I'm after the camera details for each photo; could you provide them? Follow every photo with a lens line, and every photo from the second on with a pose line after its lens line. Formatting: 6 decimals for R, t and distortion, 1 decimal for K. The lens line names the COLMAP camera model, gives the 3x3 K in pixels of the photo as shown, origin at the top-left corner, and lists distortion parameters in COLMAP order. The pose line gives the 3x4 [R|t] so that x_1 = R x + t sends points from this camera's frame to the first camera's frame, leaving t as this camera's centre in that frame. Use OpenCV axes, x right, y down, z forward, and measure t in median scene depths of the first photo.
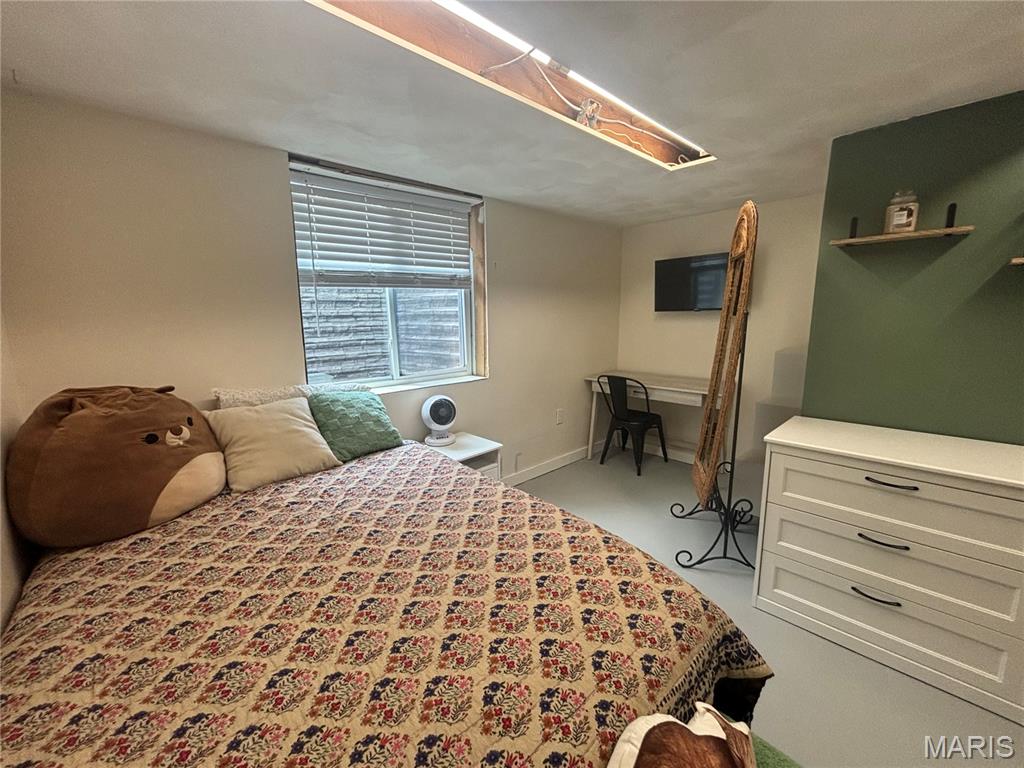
lens RADIAL K [[410.4, 0, 510.5], [0, 410.4, 385.2], [0, 0, 1]] dist [-0.009958, 0.000062]
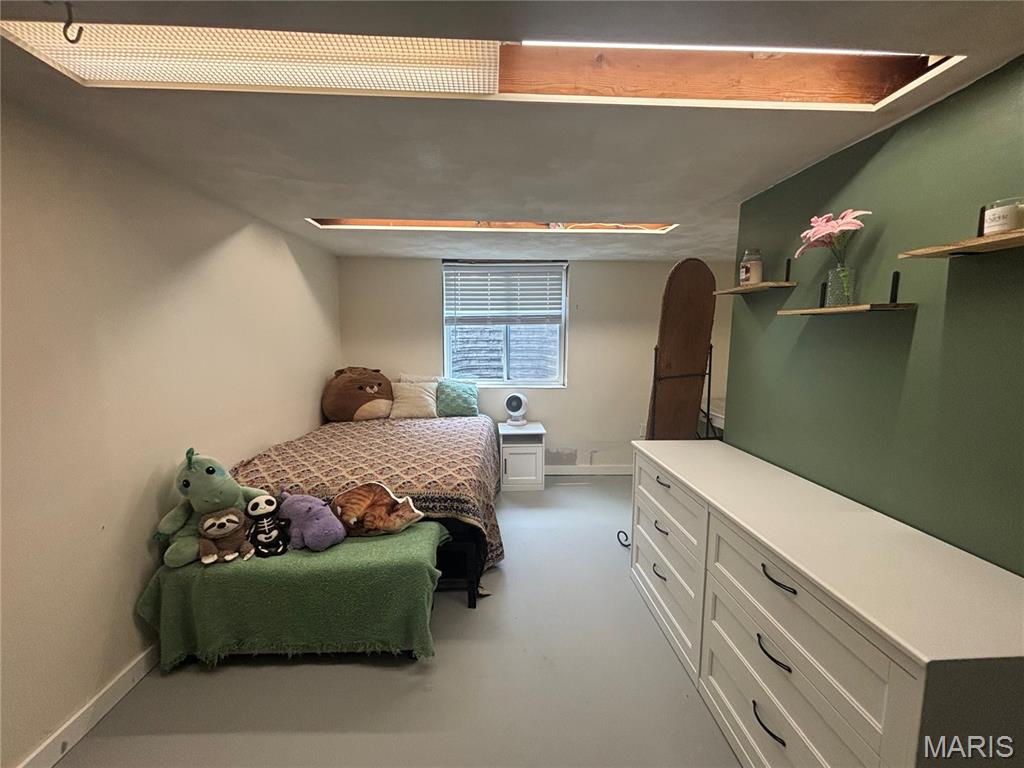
lens RADIAL K [[410.4, 0, 516.6], [0, 410.4, 381.9], [0, 0, 1]] dist [-0.009958, 0.000062]
pose [[0.766199, 0.092053, -0.635976, 1.184922], [-0.126722, 0.991896, -0.009101, -0.004491], [0.629985, 0.087565, 0.771655, -0.295638]]
